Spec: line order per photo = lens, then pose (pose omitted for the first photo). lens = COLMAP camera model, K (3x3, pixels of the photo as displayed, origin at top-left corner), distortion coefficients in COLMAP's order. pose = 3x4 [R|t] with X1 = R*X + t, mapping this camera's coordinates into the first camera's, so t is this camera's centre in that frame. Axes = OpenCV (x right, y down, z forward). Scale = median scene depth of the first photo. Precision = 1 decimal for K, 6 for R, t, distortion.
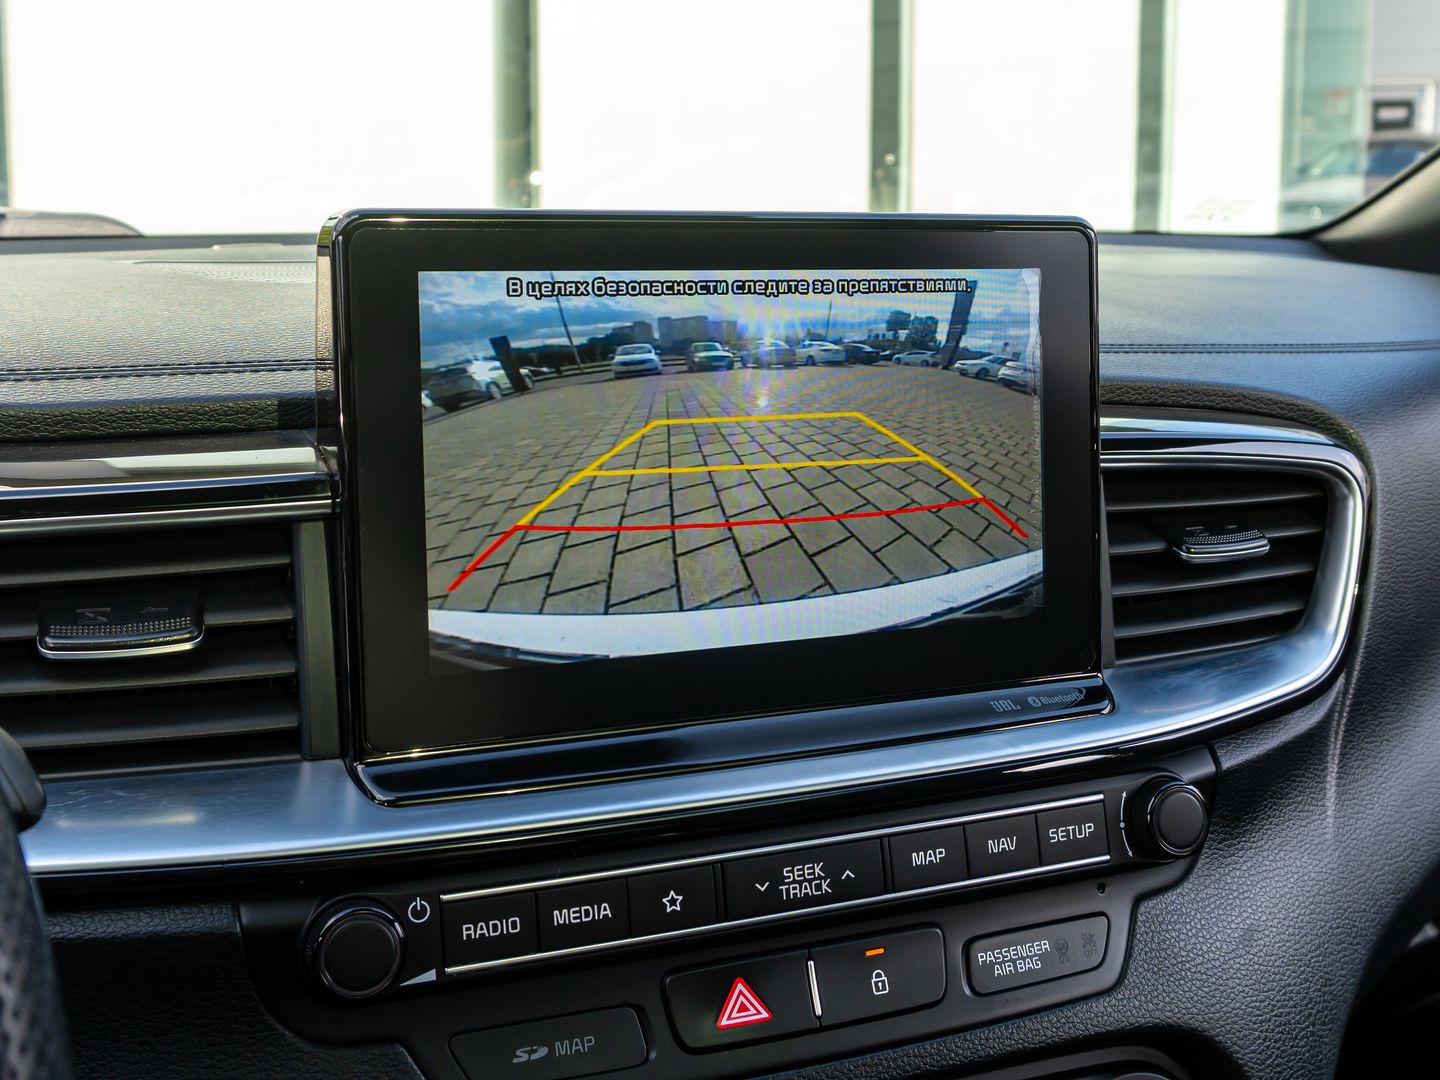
lens RADIAL K [[1537.6, 0, 733.3], [0, 1537.6, 508.9], [0, 0, 1]] dist [0.020042, 0.000000]
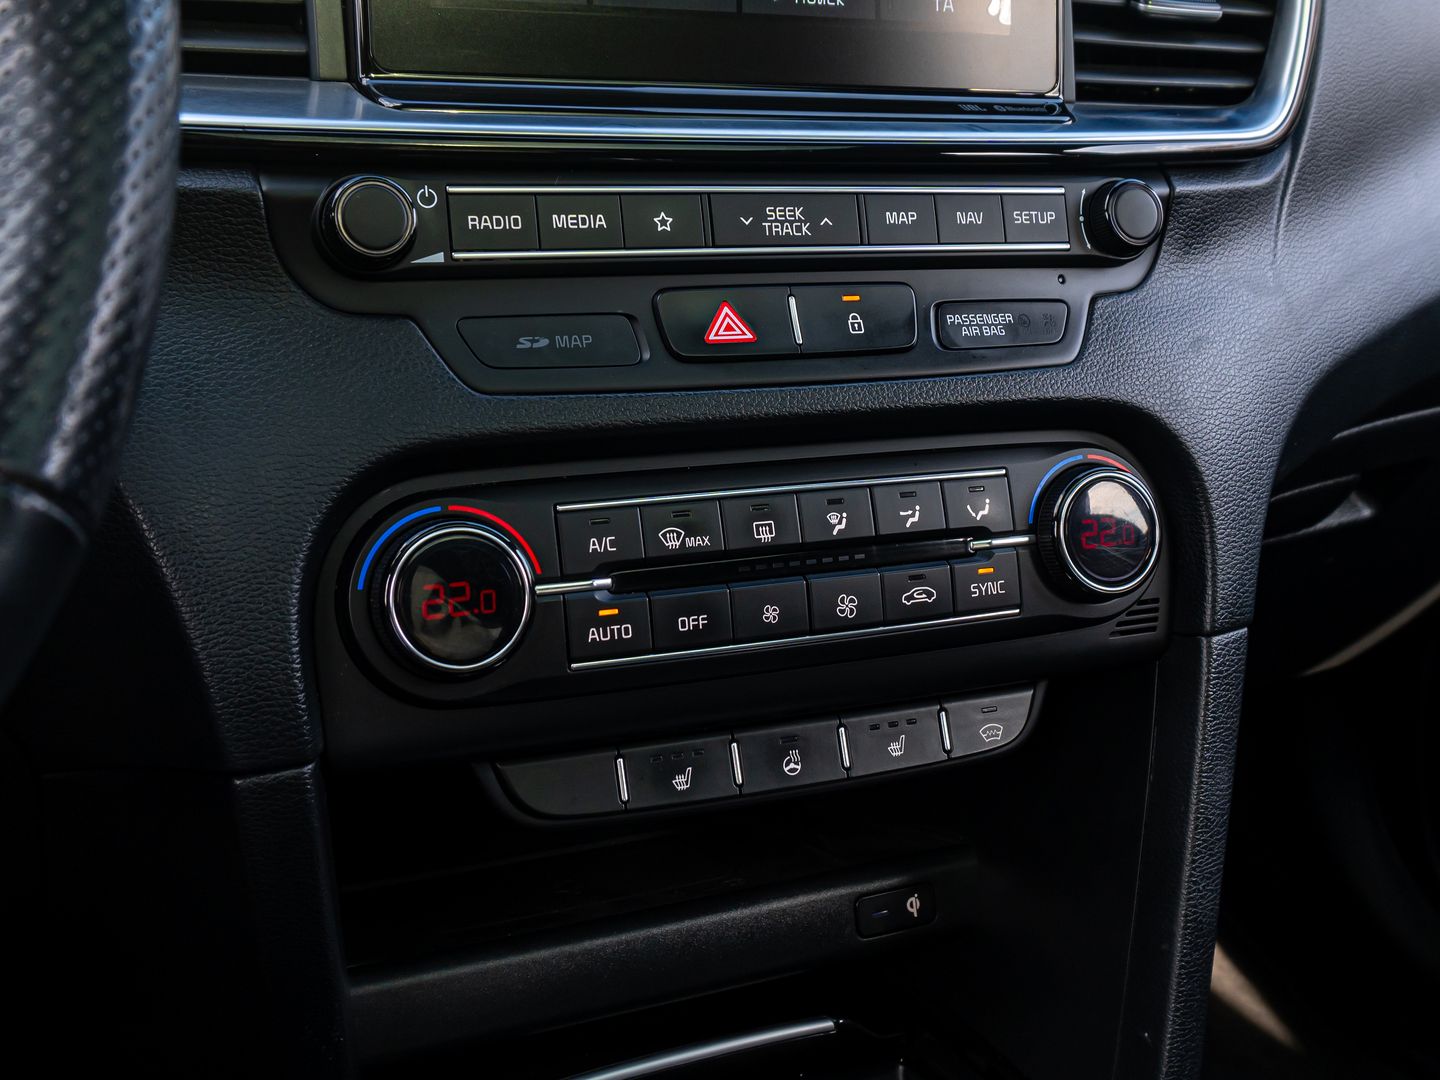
lens RADIAL K [[1537.6, 0, 725.2], [0, 1537.6, 525.7], [0, 0, 1]] dist [0.020042, 0.000000]
pose [[0.999721, -0.004654, 0.023158, -0.021796], [0.003694, 0.999139, 0.041318, 0.415702], [-0.023330, -0.041221, 0.998878, -0.074495]]
